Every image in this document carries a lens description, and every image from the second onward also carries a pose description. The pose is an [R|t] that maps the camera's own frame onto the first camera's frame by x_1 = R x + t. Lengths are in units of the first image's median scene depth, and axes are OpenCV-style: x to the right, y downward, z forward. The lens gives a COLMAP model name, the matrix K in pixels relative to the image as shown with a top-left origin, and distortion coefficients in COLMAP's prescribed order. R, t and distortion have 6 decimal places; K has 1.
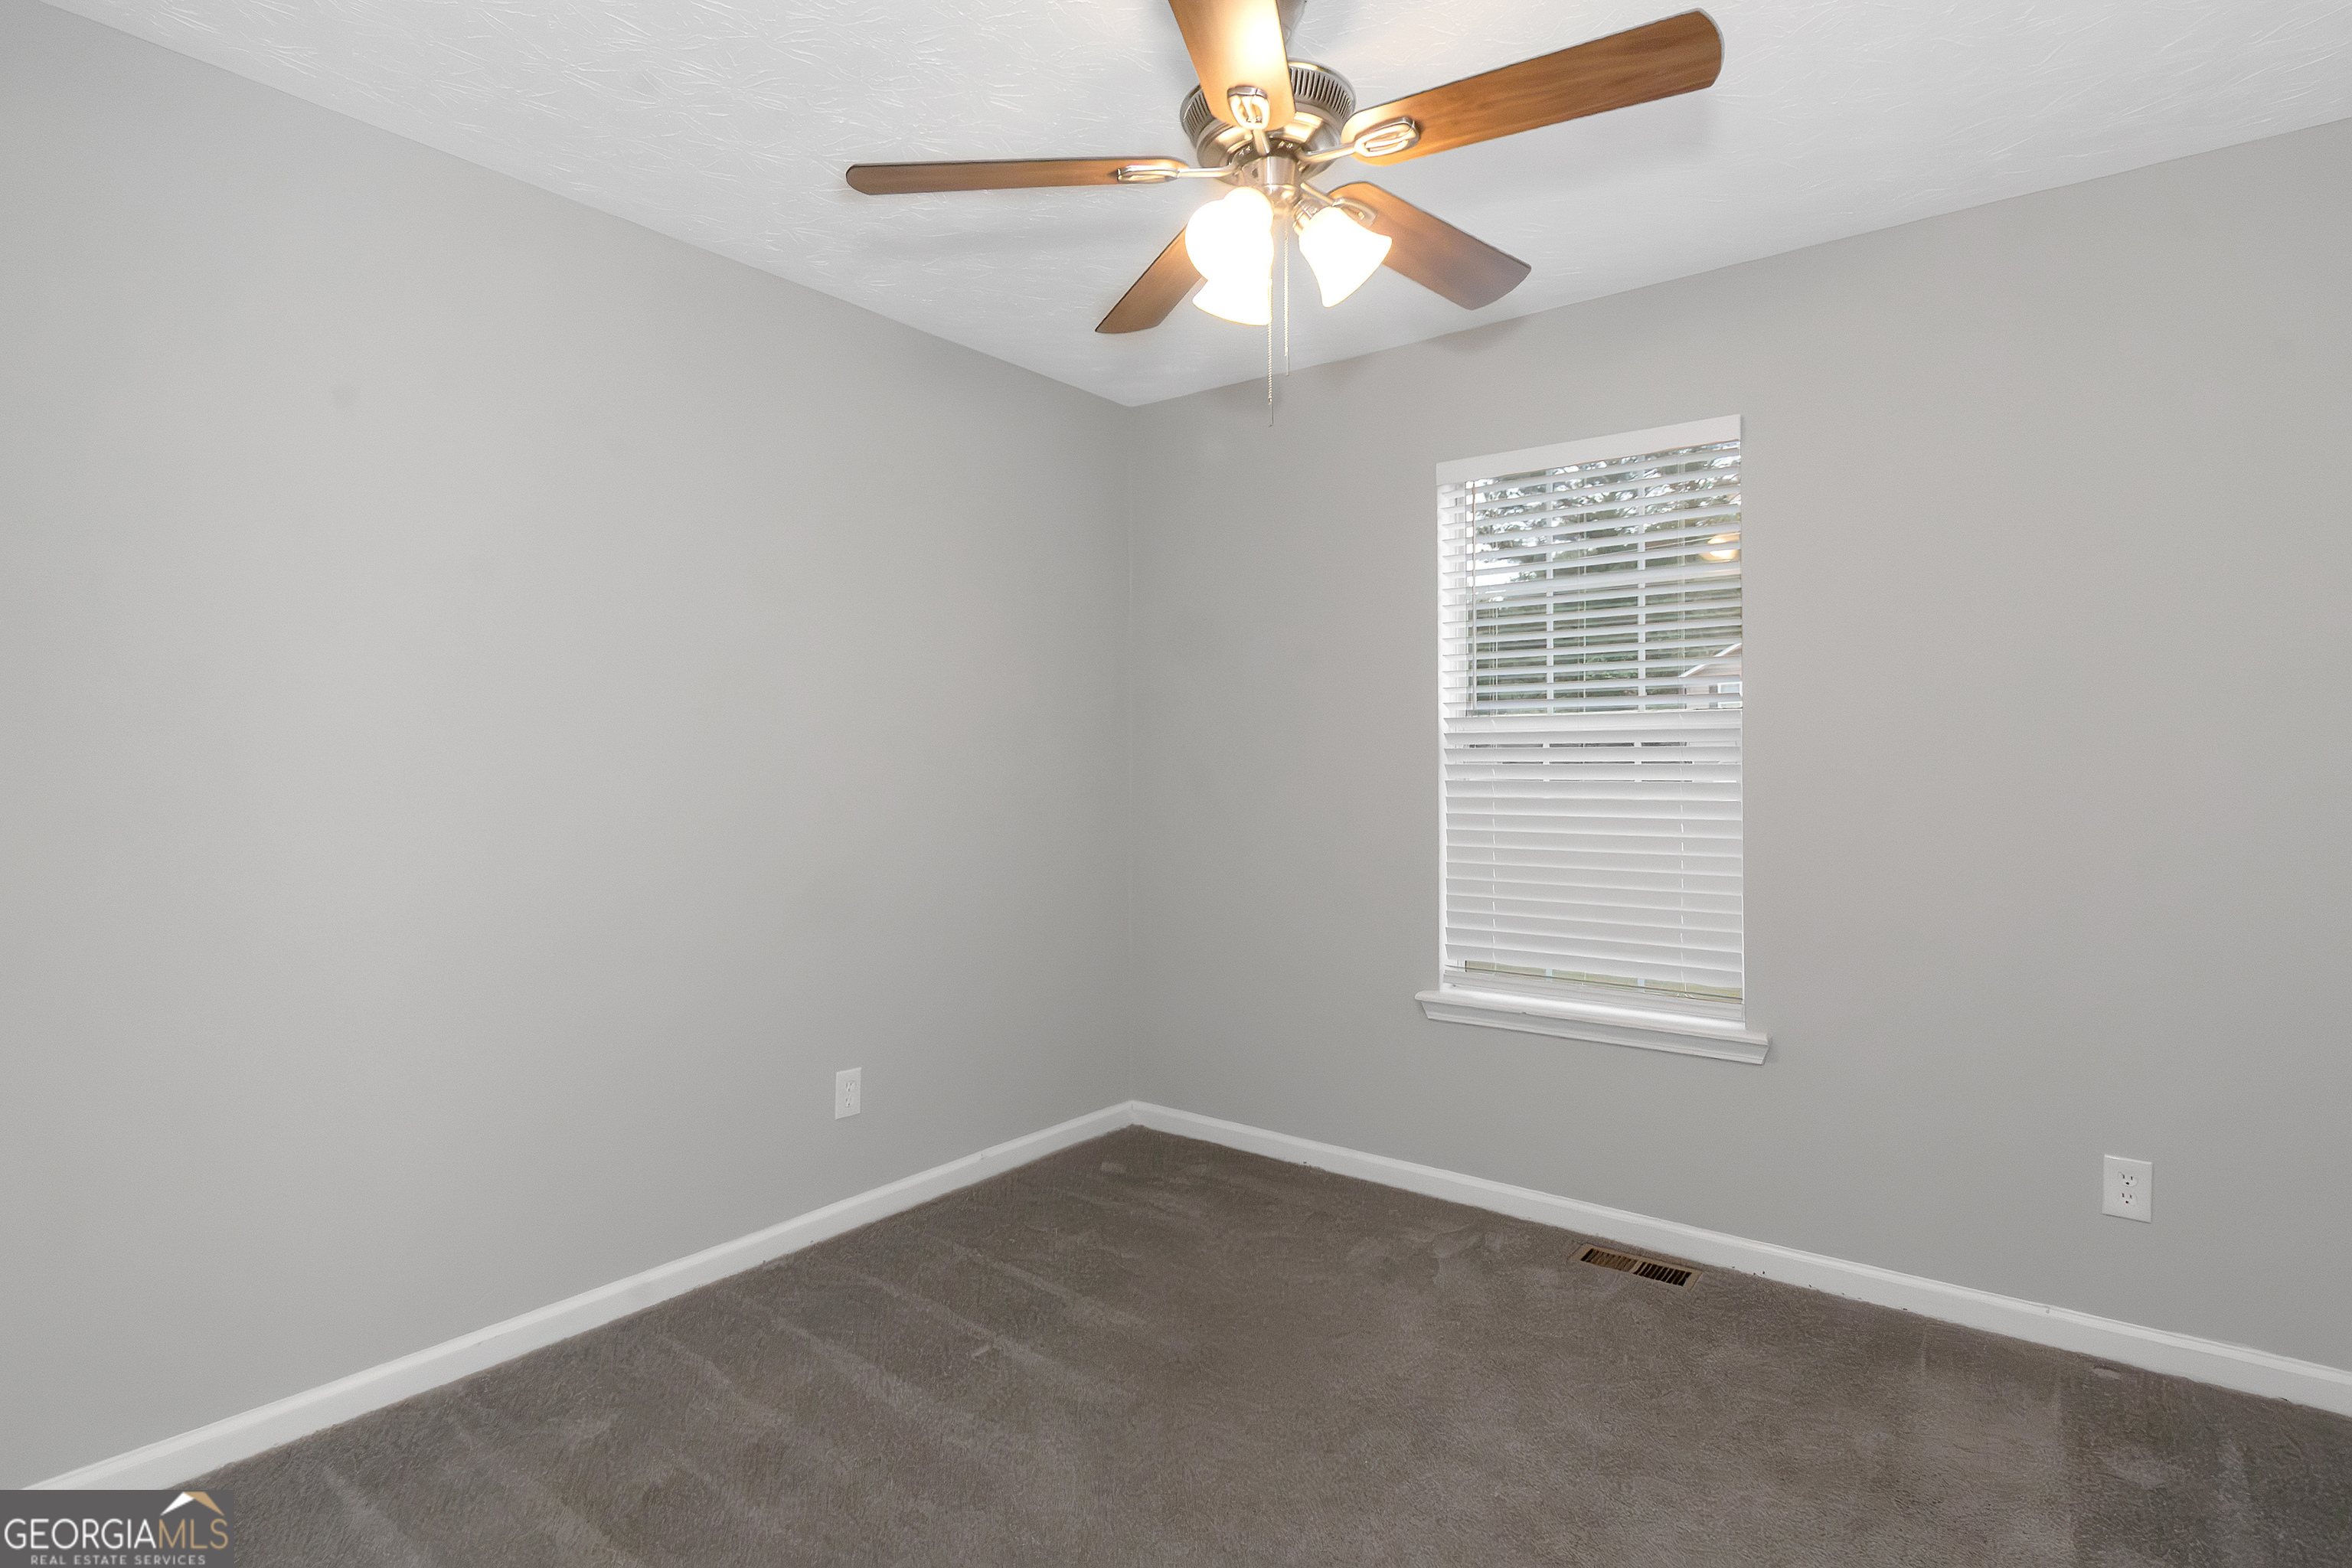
lens RADIAL K [[1140.4, 0, 1176.0], [0, 1140.4, 784.0], [0, 0, 1]] dist [0.000379, -0.000074]
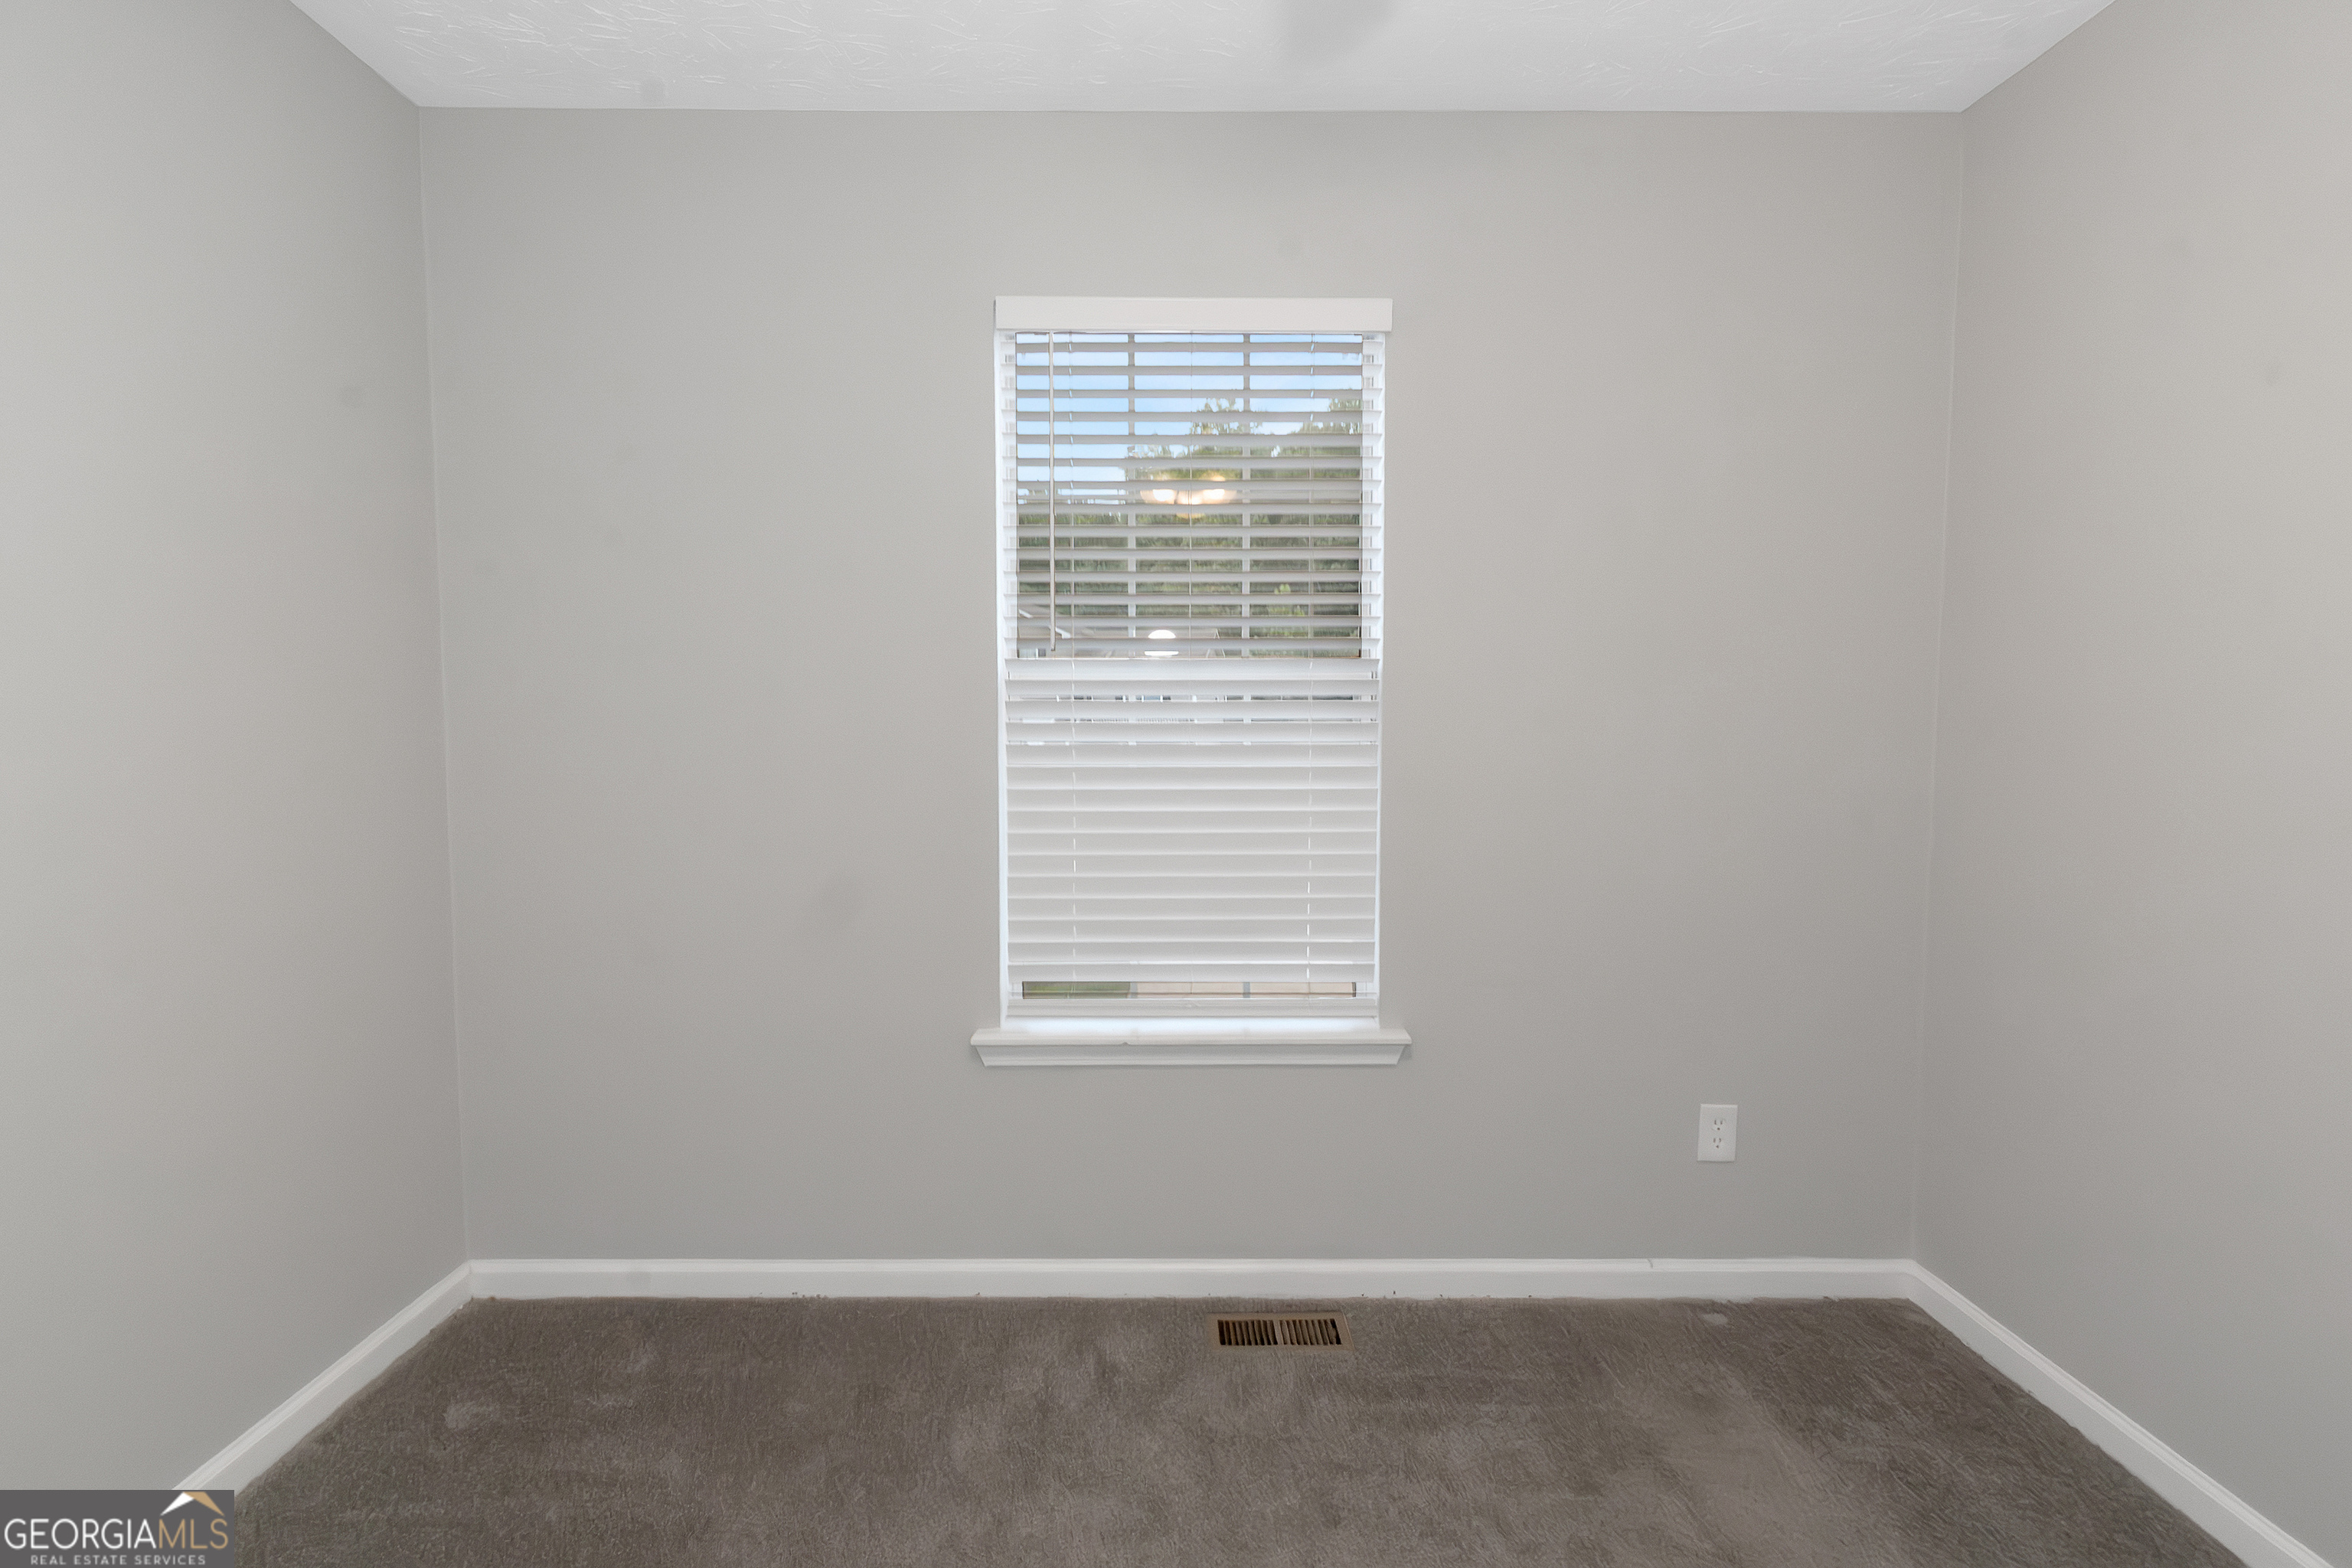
lens RADIAL K [[1087.7, 0, 1176.0], [0, 1087.7, 784.0], [0, 0, 1]] dist [-0.000143, 0.000408]
pose [[0.789709, -0.043945, 0.611906, -0.115124], [0.008566, 0.998124, 0.060627, -0.021248], [-0.613422, -0.042636, 0.788604, 0.414561]]
